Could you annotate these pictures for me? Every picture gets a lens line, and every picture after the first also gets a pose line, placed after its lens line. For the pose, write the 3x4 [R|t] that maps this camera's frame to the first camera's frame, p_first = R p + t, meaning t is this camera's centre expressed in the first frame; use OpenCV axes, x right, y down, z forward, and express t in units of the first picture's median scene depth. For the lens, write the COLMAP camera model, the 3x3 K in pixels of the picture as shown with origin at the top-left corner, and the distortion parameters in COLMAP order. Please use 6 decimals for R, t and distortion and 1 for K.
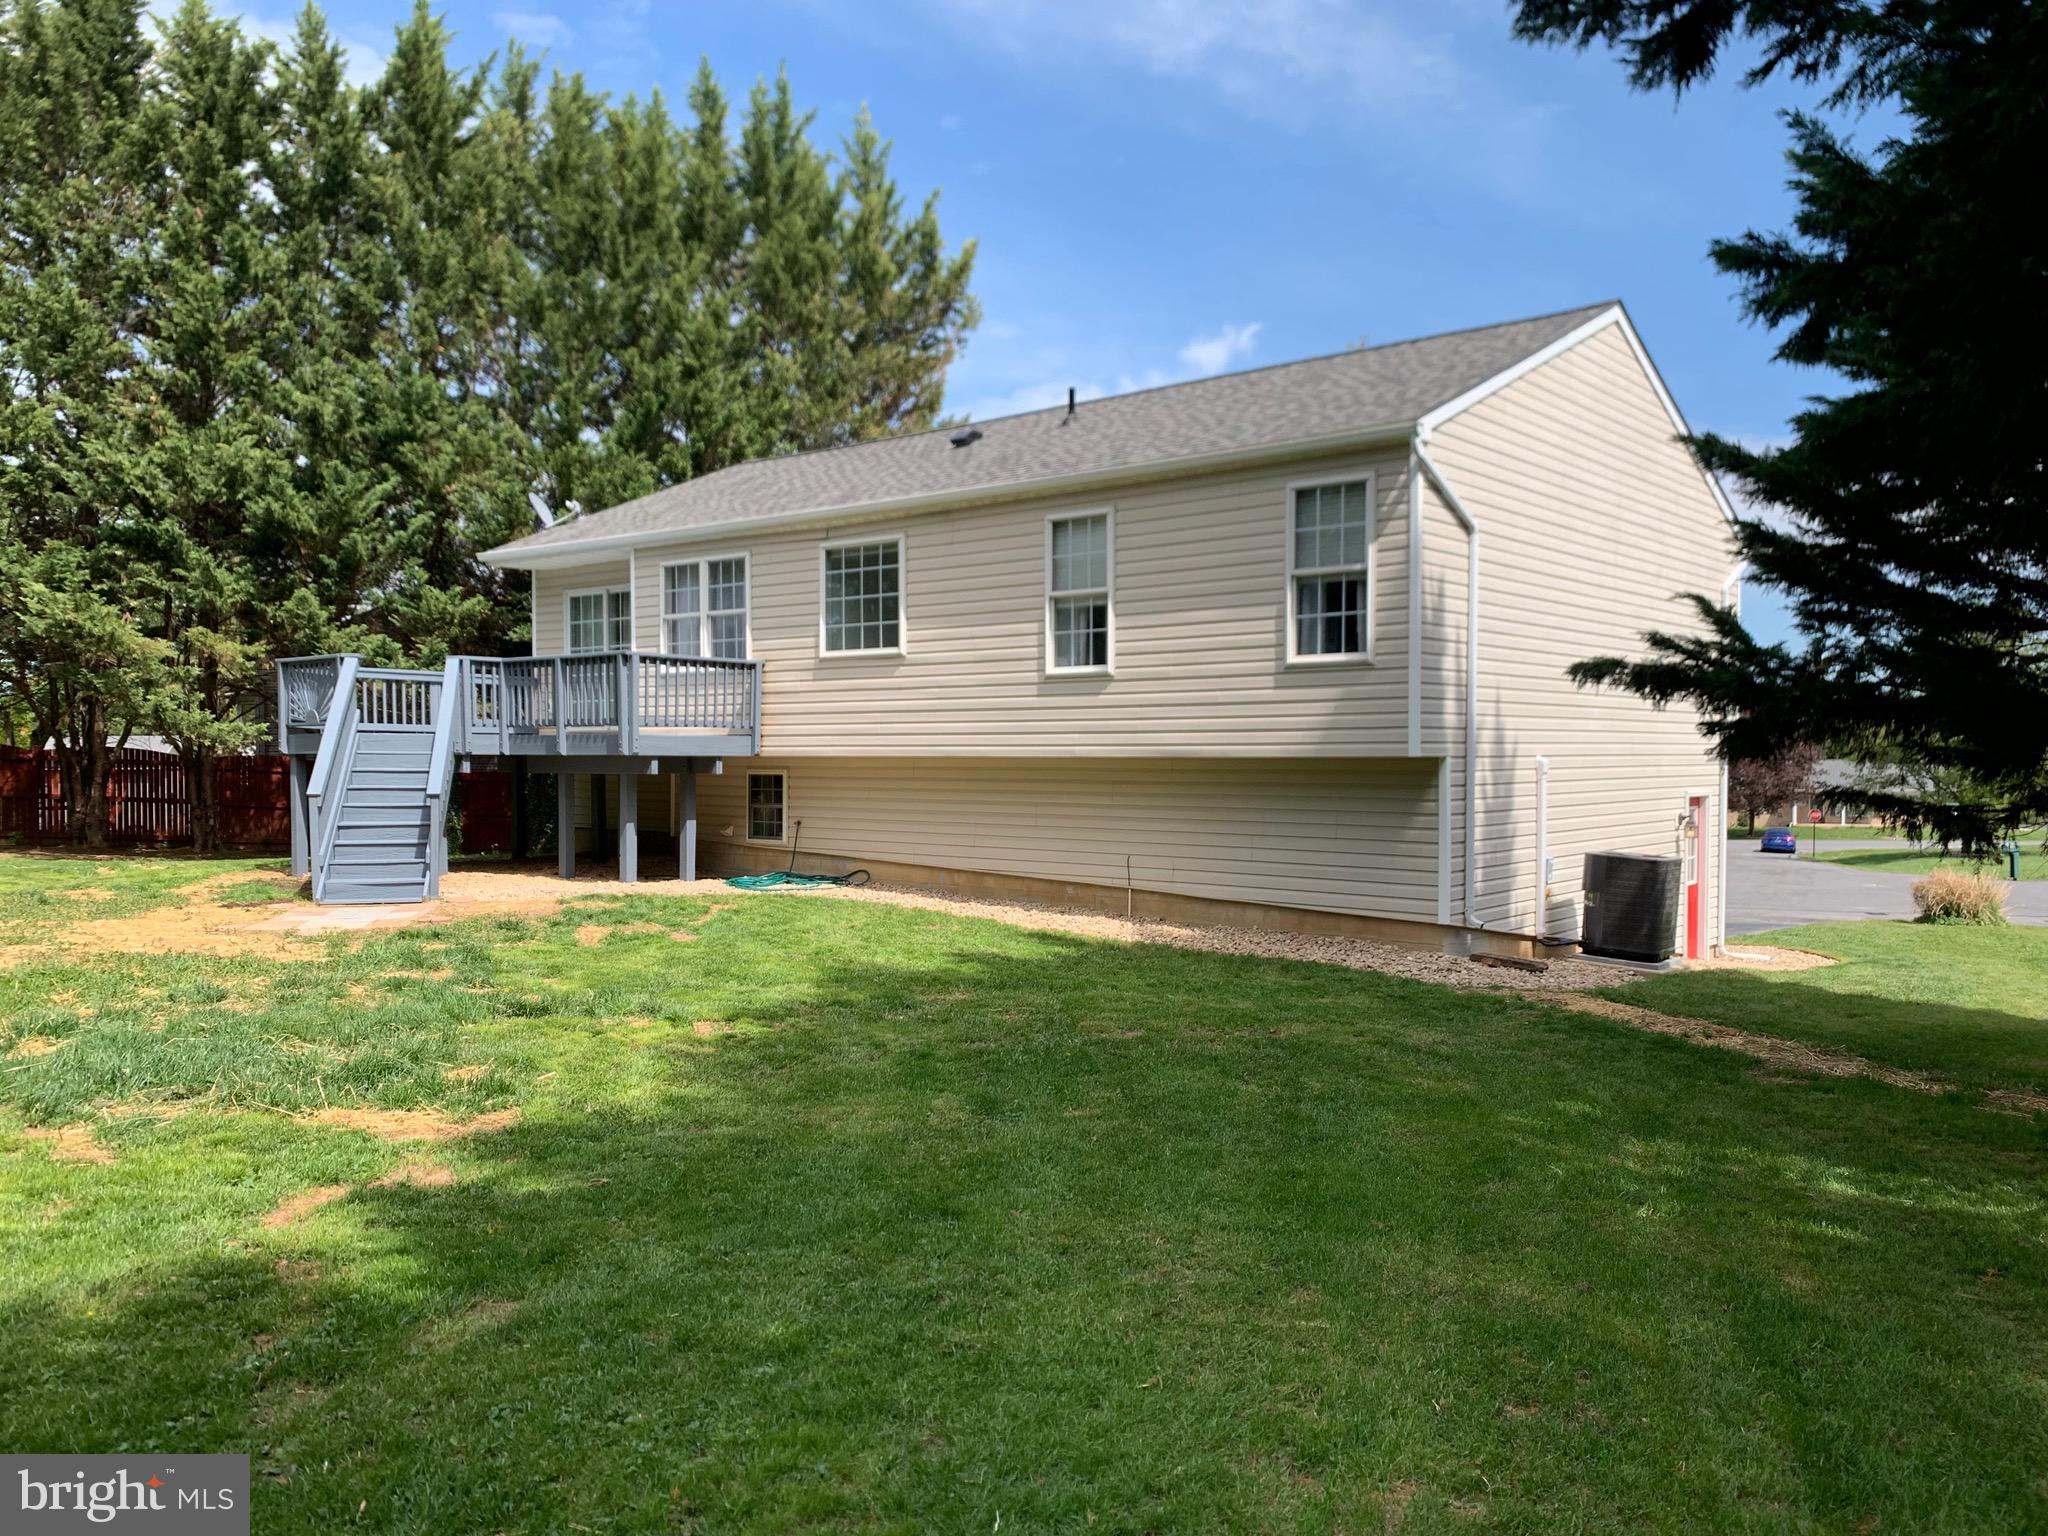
lens RADIAL K [[1553.1, 0, 1022.6], [0, 1553.1, 804.4], [0, 0, 1]] dist [0.053348, -0.007459]
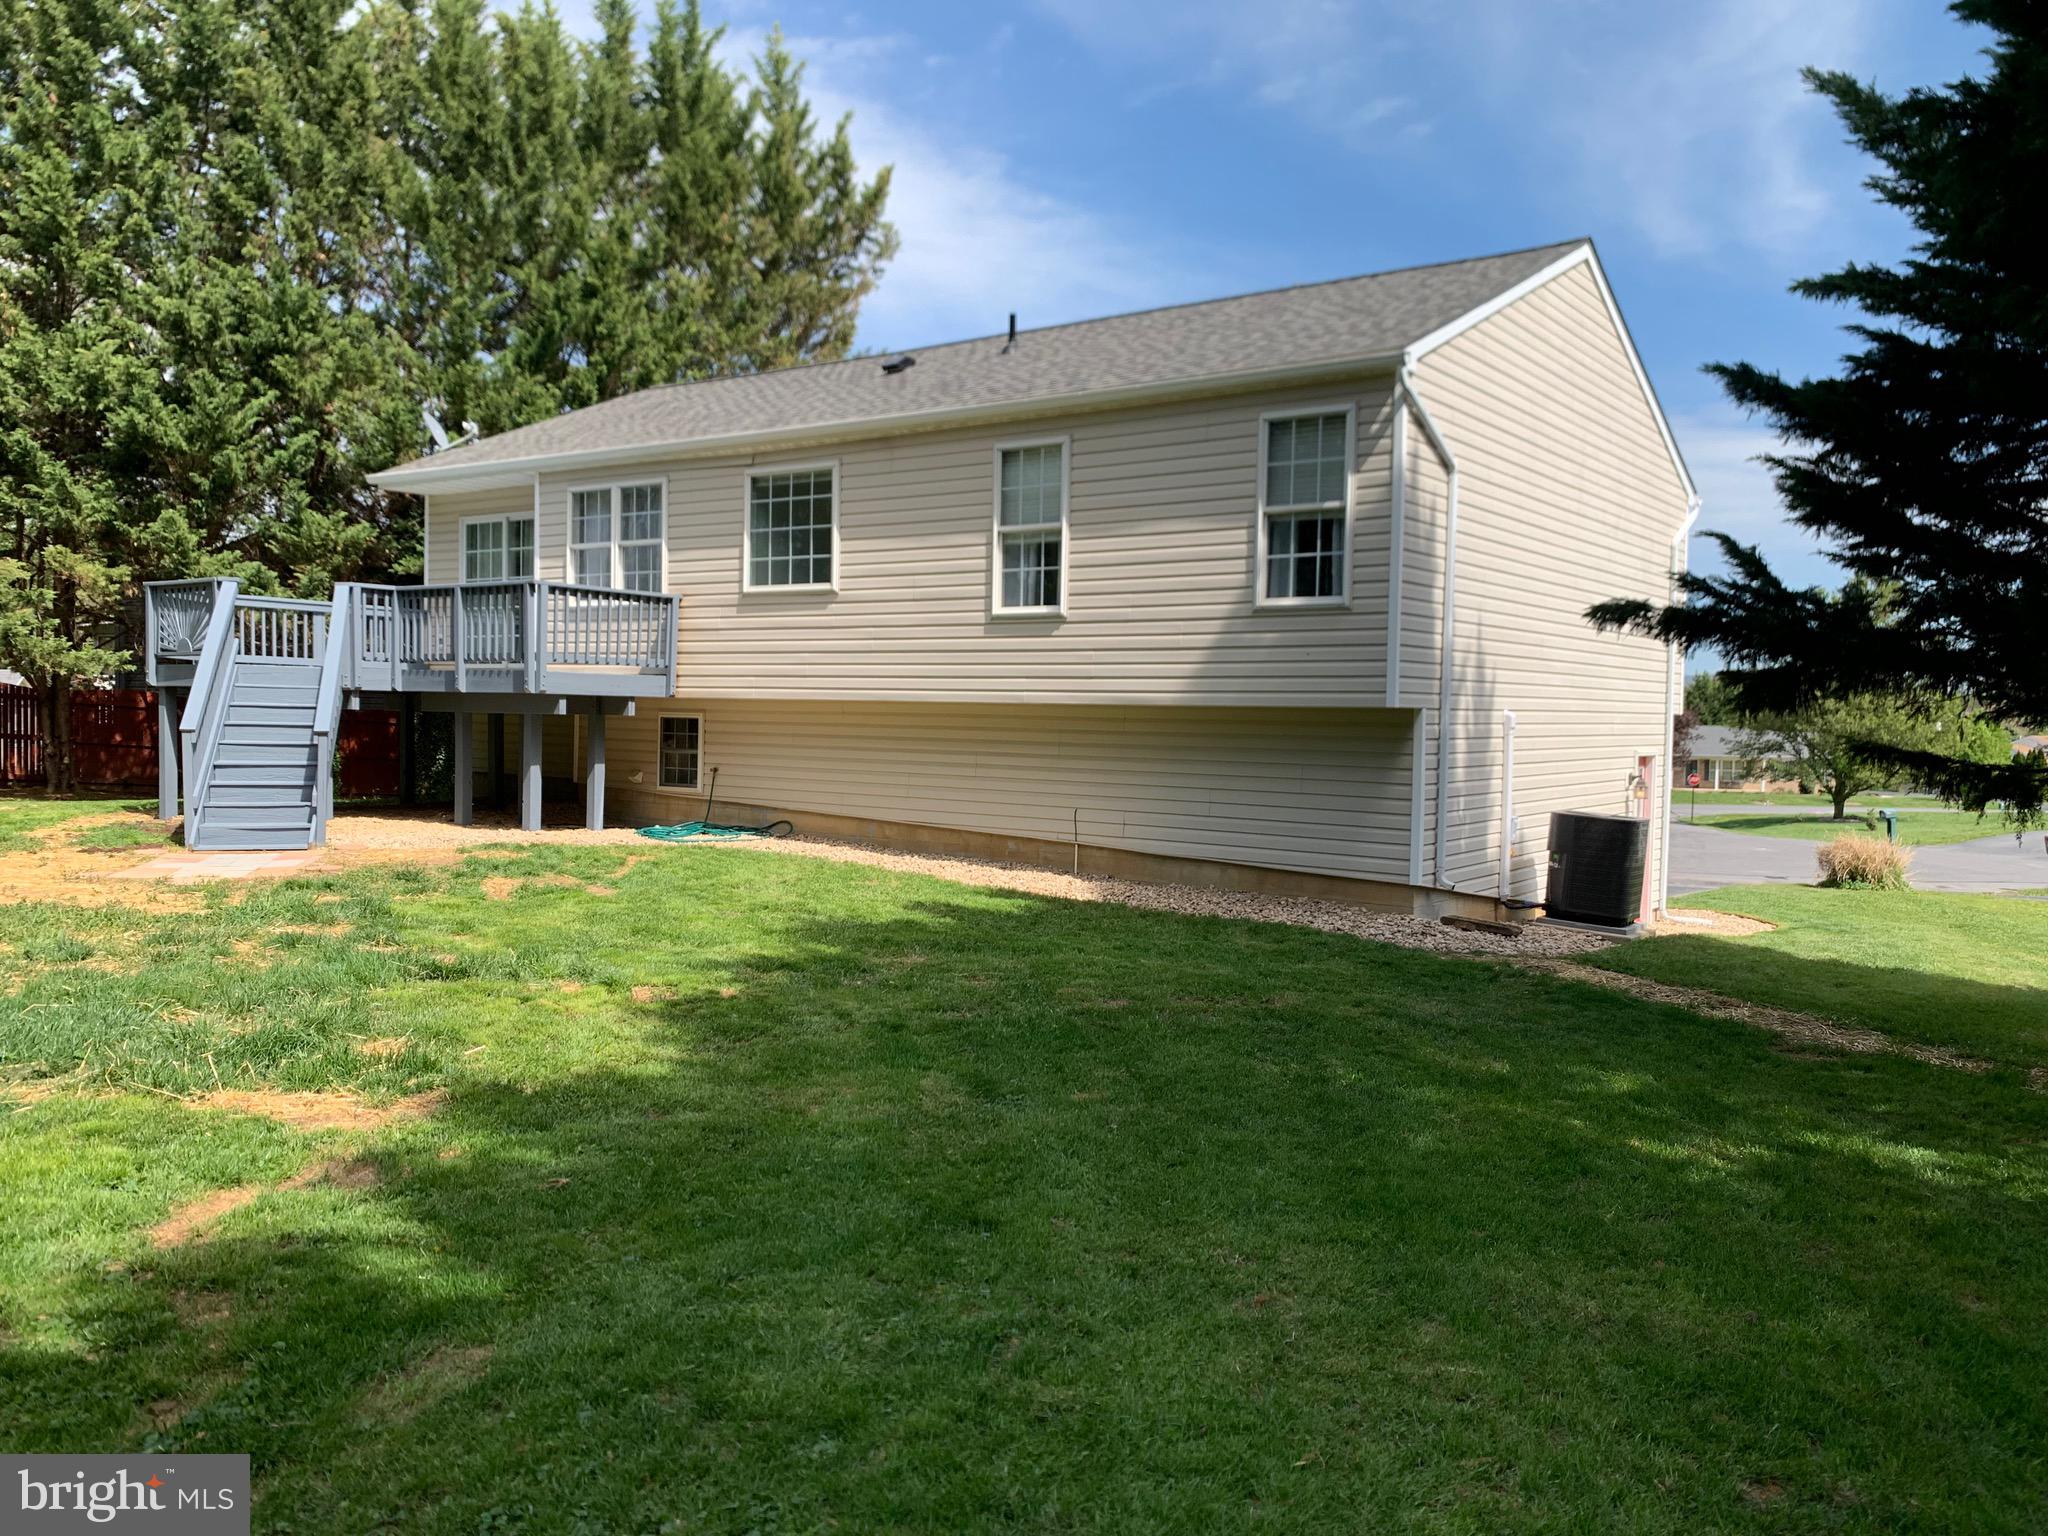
lens RADIAL K [[1565.0, 0, 1000.8], [0, 1565.0, 779.4], [0, 0, 1]] dist [0.037810, 0.006449]
pose [[0.998118, 0.014503, 0.059586, -0.030488], [-0.015299, 0.999799, 0.012930, 0.003098], [-0.059387, -0.013817, 0.998139, 0.049683]]
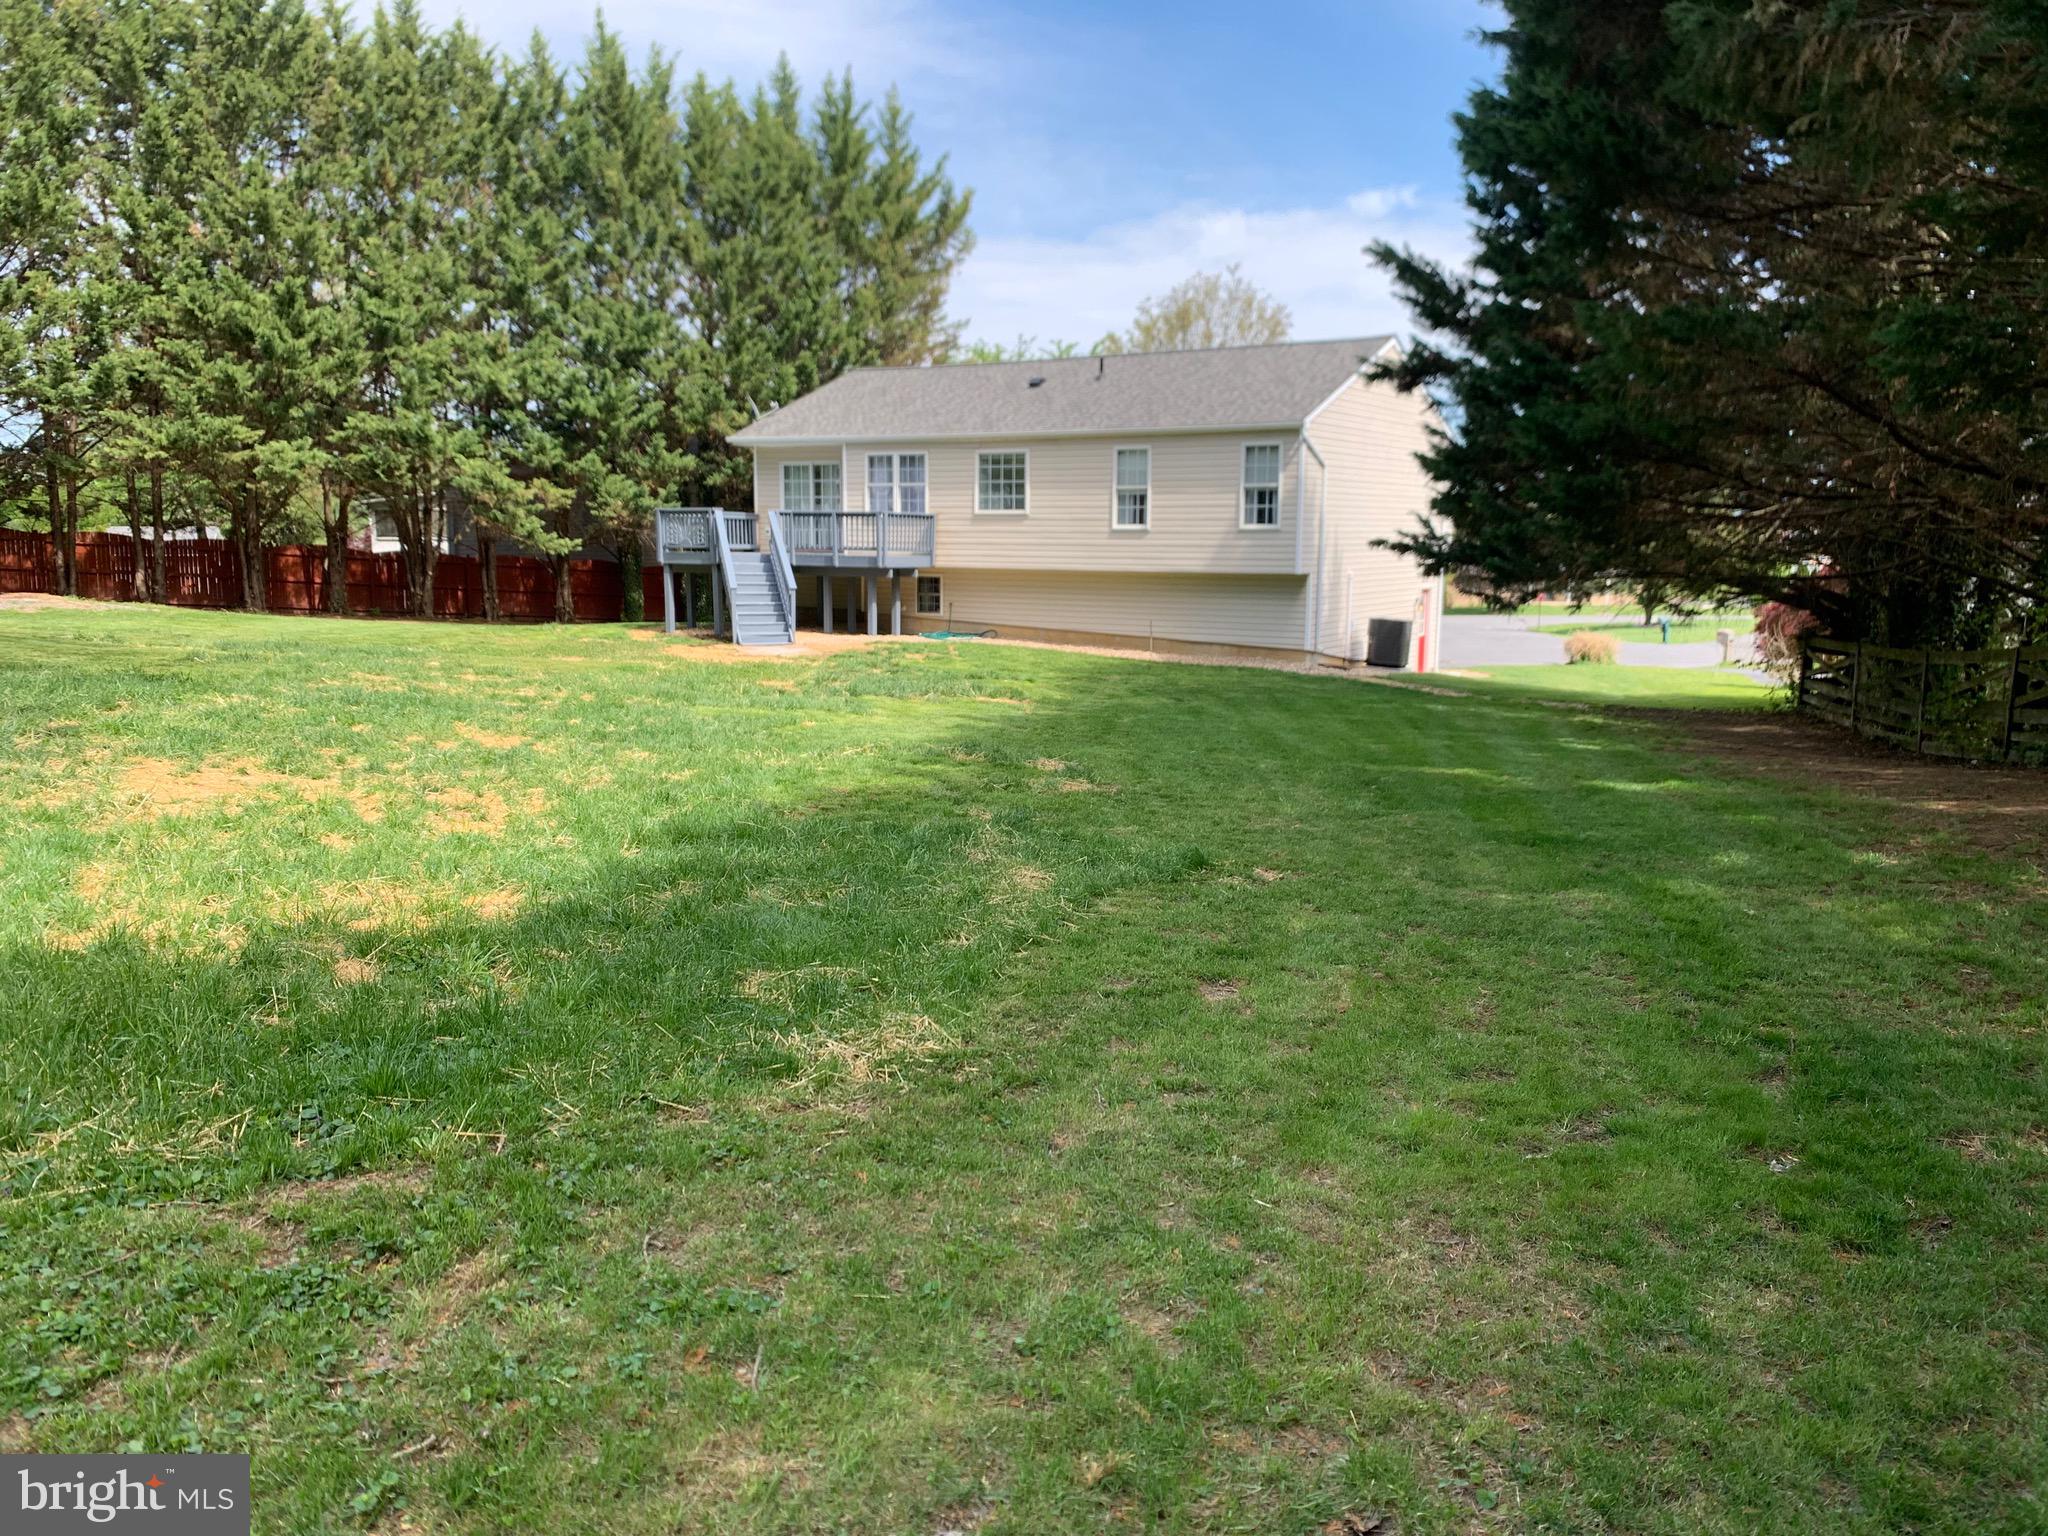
lens RADIAL K [[1553.1, 0, 1022.6], [0, 1553.1, 804.4], [0, 0, 1]] dist [0.053348, -0.007459]
pose [[0.991521, -0.018074, 0.128684, -0.319815], [-0.000291, 0.989969, 0.141285, -0.013574], [-0.129947, -0.140124, 0.981570, -0.874848]]
